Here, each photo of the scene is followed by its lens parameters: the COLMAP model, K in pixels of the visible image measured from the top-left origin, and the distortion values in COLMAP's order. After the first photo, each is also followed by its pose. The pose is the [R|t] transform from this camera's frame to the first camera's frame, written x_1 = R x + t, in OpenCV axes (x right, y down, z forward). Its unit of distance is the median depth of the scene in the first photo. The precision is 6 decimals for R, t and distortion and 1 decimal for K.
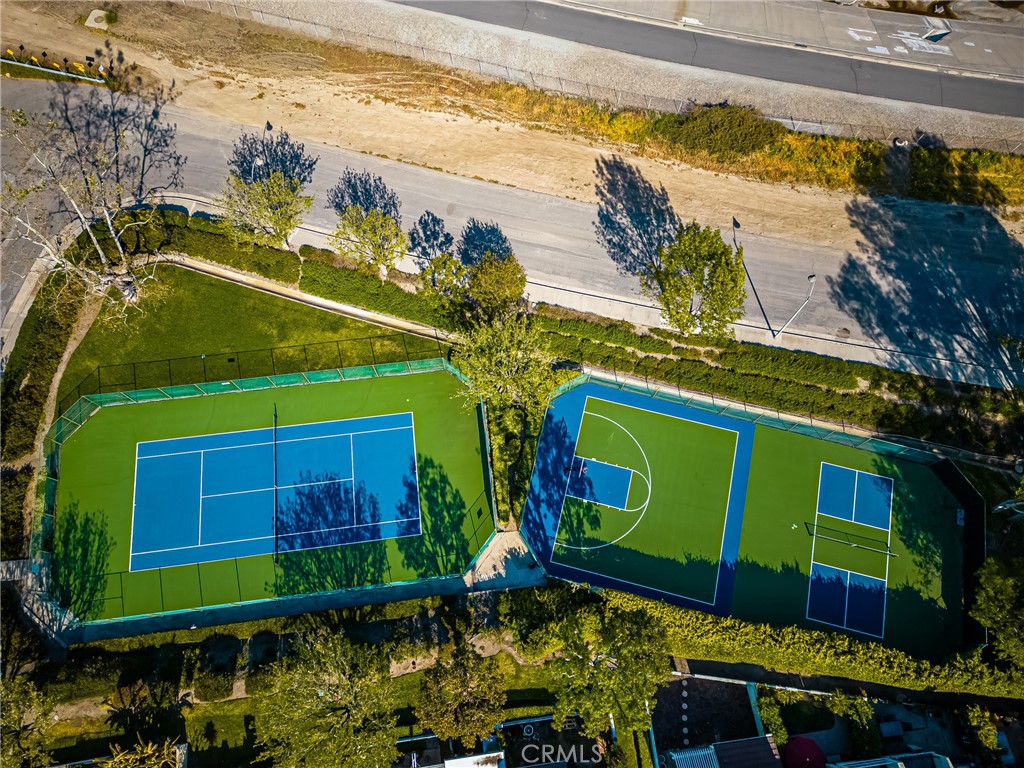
lens RADIAL K [[718.9, 0, 509.3], [0, 718.9, 381.5], [0, 0, 1]] dist [0.080546, -0.073722]
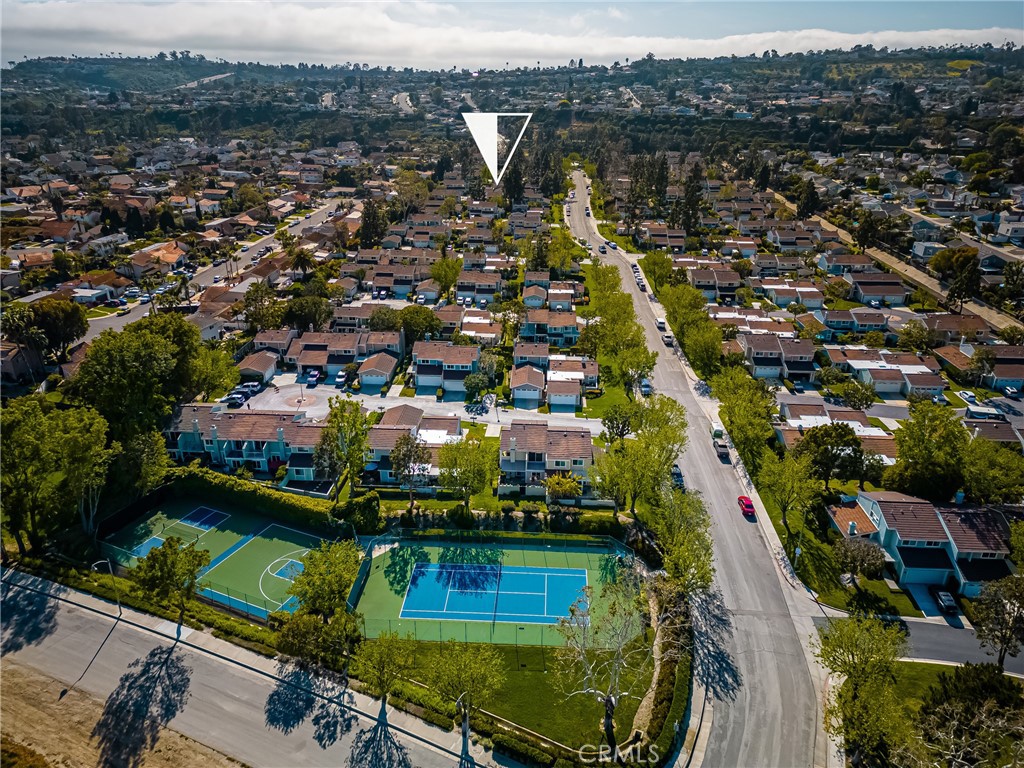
lens RADIAL K [[718.9, 0, 509.3], [0, 718.9, 381.5], [0, 0, 1]] dist [0.080546, -0.073722]
pose [[-0.982528, -0.083272, 0.166444, -0.560543], [0.170368, -0.042433, 0.984466, -1.330707], [-0.074916, 0.995623, 0.055878, 0.468174]]
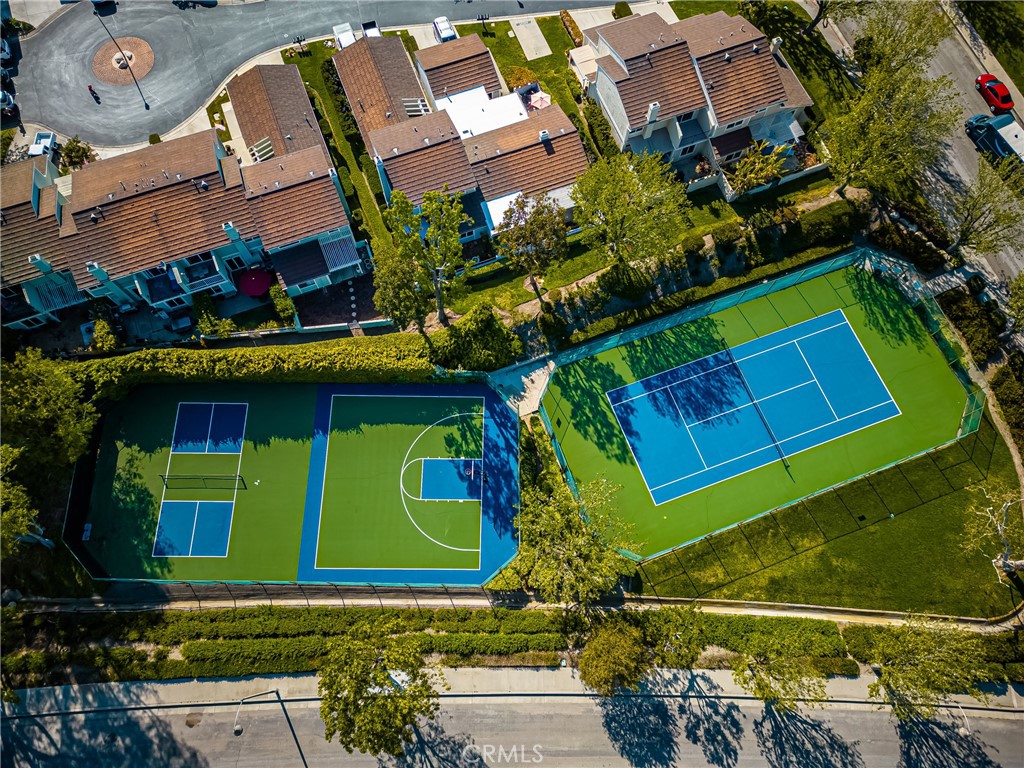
lens RADIAL K [[718.9, 0, 509.3], [0, 718.9, 381.5], [0, 0, 1]] dist [0.080546, -0.073722]
pose [[-0.972261, 0.214126, -0.094115, 0.113167], [-0.225358, -0.749850, 0.622044, -0.401130], [0.062623, 0.625999, 0.777305, 0.144001]]
